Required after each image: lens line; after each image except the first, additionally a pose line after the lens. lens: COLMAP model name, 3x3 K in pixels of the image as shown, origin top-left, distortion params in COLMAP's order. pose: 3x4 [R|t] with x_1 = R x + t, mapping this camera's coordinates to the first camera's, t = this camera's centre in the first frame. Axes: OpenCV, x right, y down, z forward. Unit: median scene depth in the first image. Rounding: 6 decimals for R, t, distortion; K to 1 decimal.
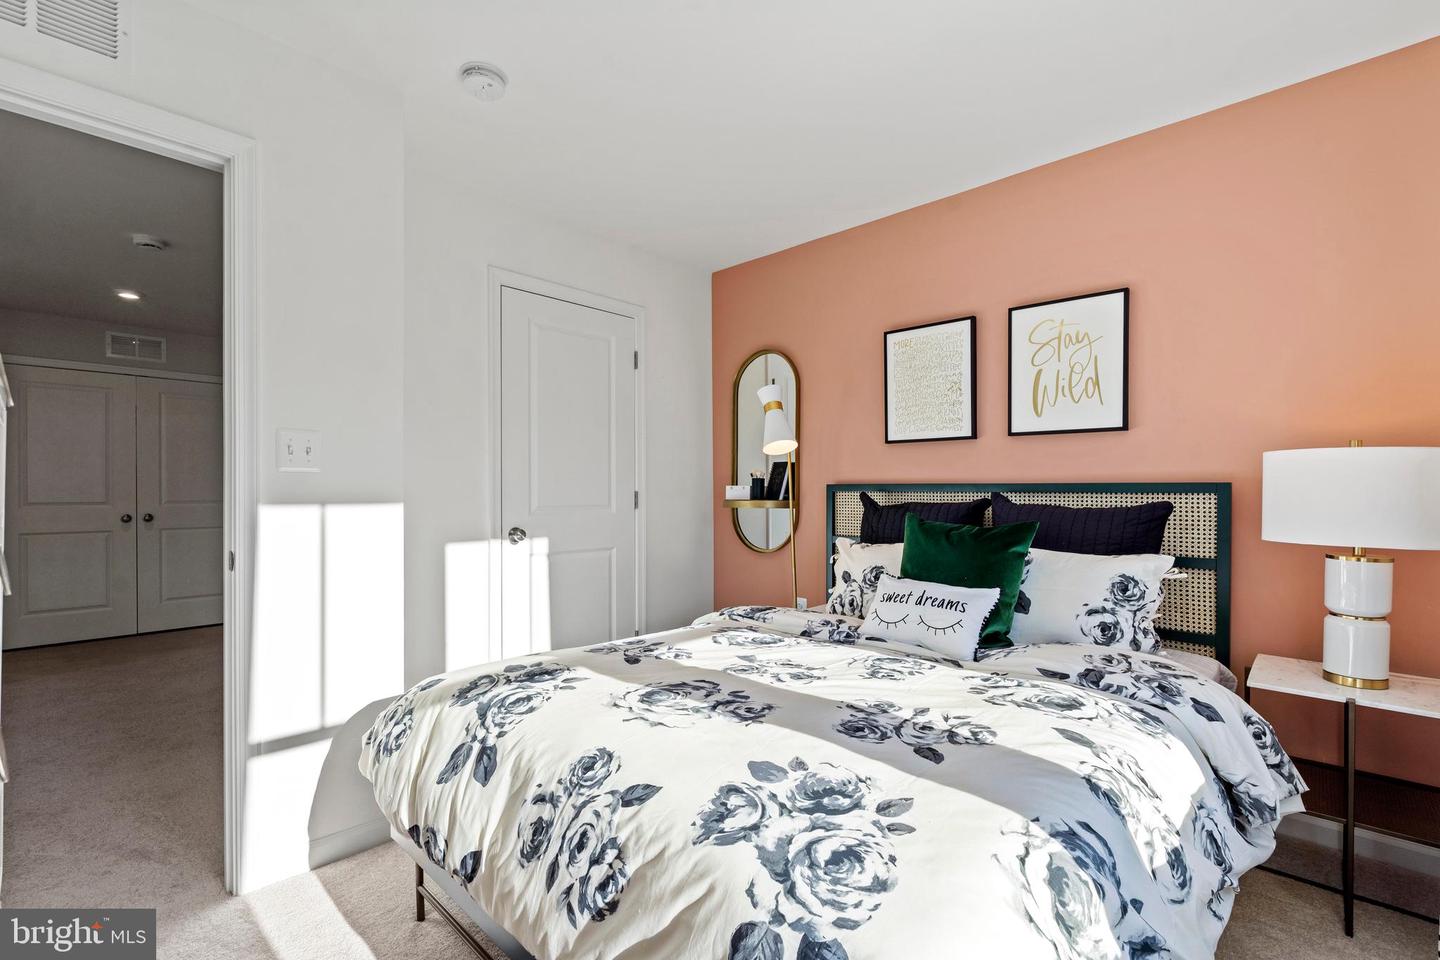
lens RADIAL K [[635.3, 0, 724.0], [0, 635.3, 492.6], [0, 0, 1]] dist [-0.008200, 0.000038]
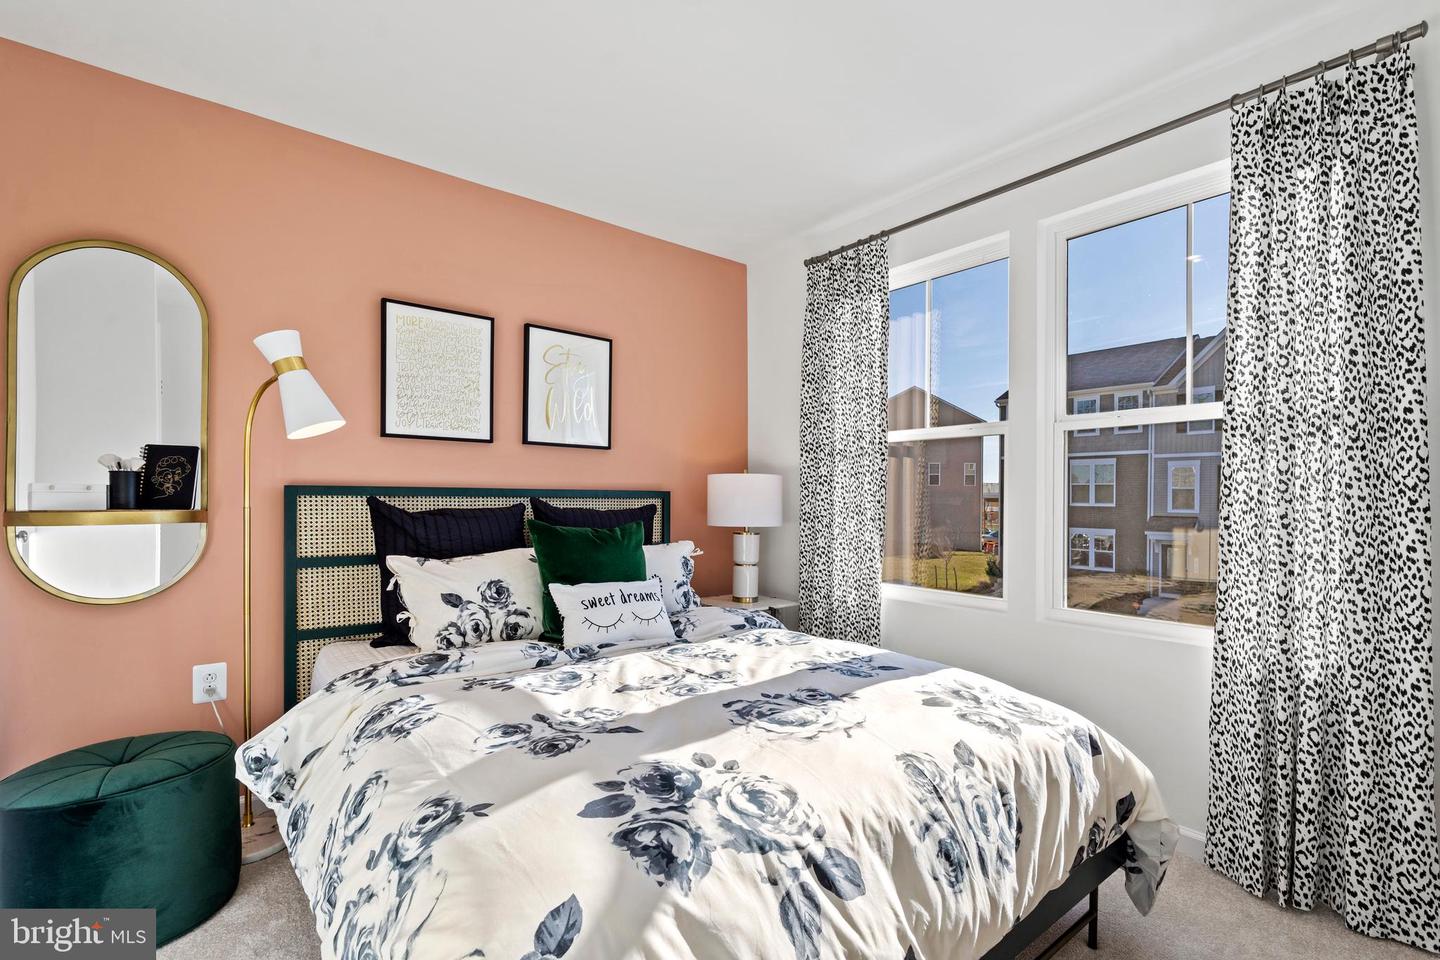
lens RADIAL K [[647.5, 0, 720.8], [0, 647.5, 499.7], [0, 0, 1]] dist [0.000634, 0.000129]
pose [[0.139551, -0.003560, 0.990208, -0.953636], [-0.002214, 0.999990, 0.003907, -0.002151], [-0.990212, -0.002738, 0.139542, 0.875886]]
